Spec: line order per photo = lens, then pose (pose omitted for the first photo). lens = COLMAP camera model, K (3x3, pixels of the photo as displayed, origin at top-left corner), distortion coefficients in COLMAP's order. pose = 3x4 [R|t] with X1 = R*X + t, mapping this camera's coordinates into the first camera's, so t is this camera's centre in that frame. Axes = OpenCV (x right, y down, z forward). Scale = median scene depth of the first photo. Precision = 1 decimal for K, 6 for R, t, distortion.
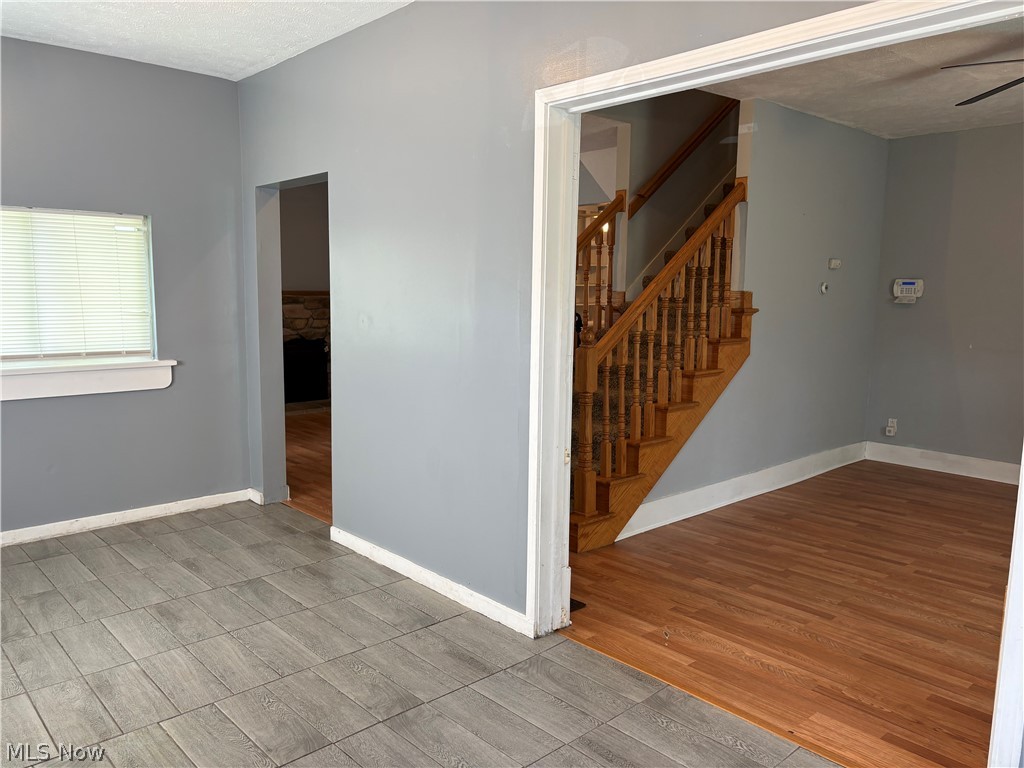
lens RADIAL K [[776.1, 0, 514.7], [0, 776.1, 384.4], [0, 0, 1]] dist [0.066677, -0.069605]
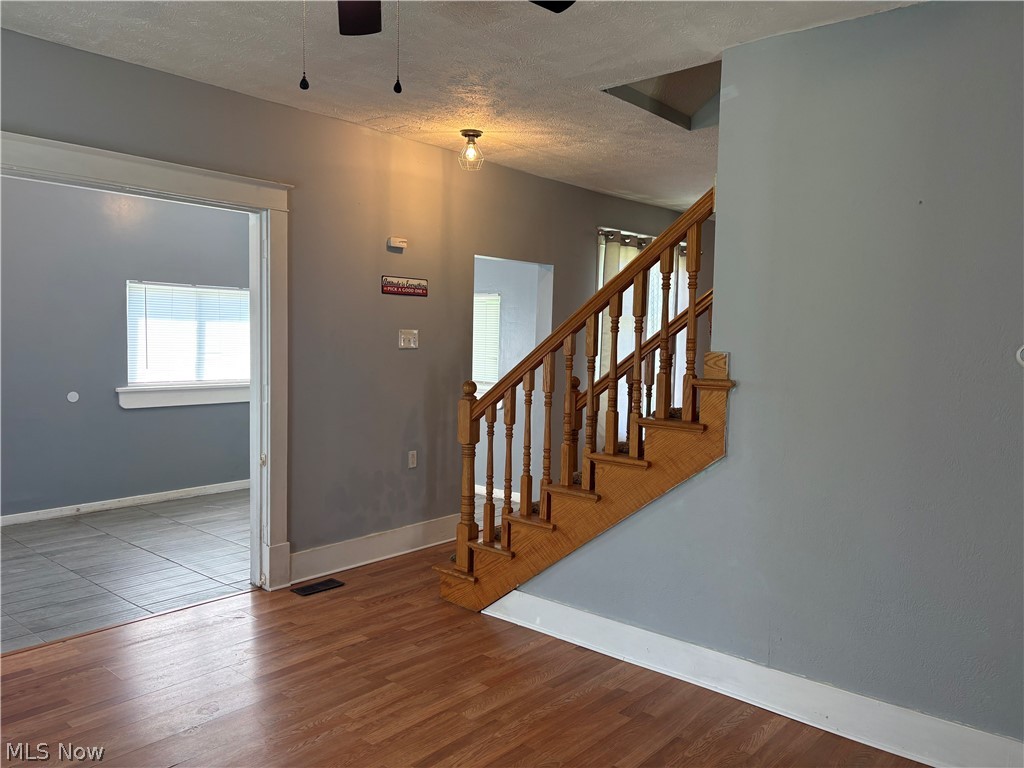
lens RADIAL K [[776.1, 0, 505.1], [0, 776.1, 386.0], [0, 0, 1]] dist [0.066677, -0.069605]
pose [[0.114355, 0.061210, -0.991552, 1.069486], [-0.142861, 0.988739, 0.044560, -0.113817], [0.983114, 0.136559, 0.121812, 0.903036]]
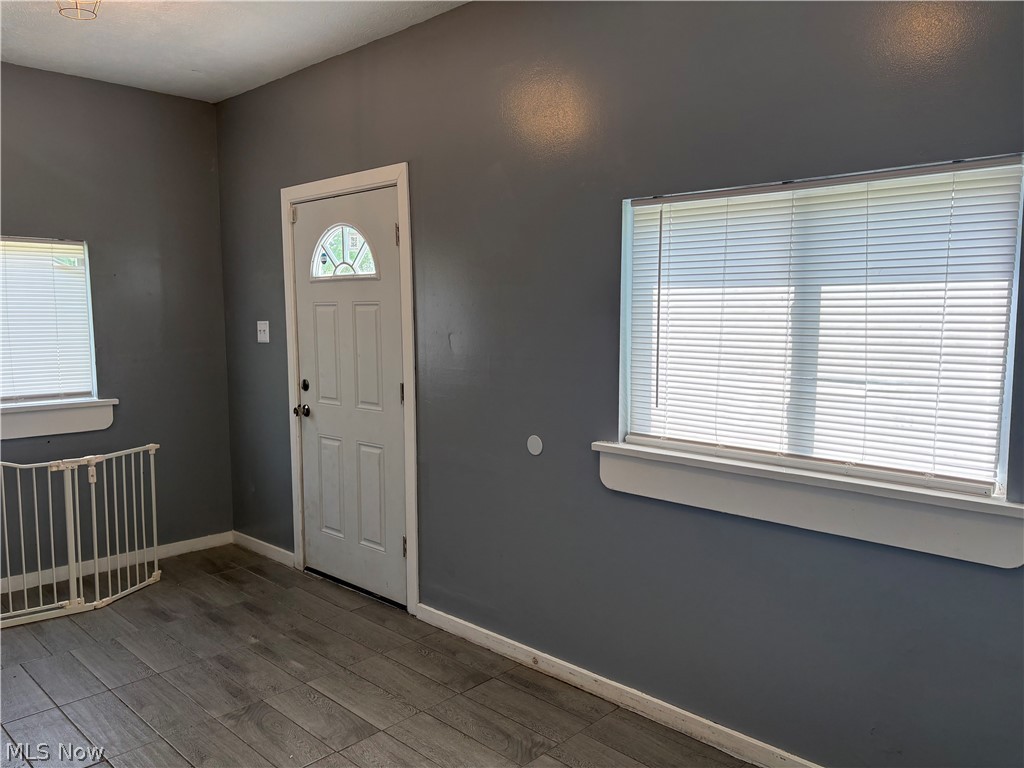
lens RADIAL K [[776.1, 0, 515.9], [0, 776.1, 380.7], [0, 0, 1]] dist [0.066677, -0.069605]
pose [[-0.999310, 0.000989, -0.037118, -0.337490], [-0.007199, 0.975513, 0.219825, -0.138522], [0.036427, 0.219941, -0.974833, 1.007335]]
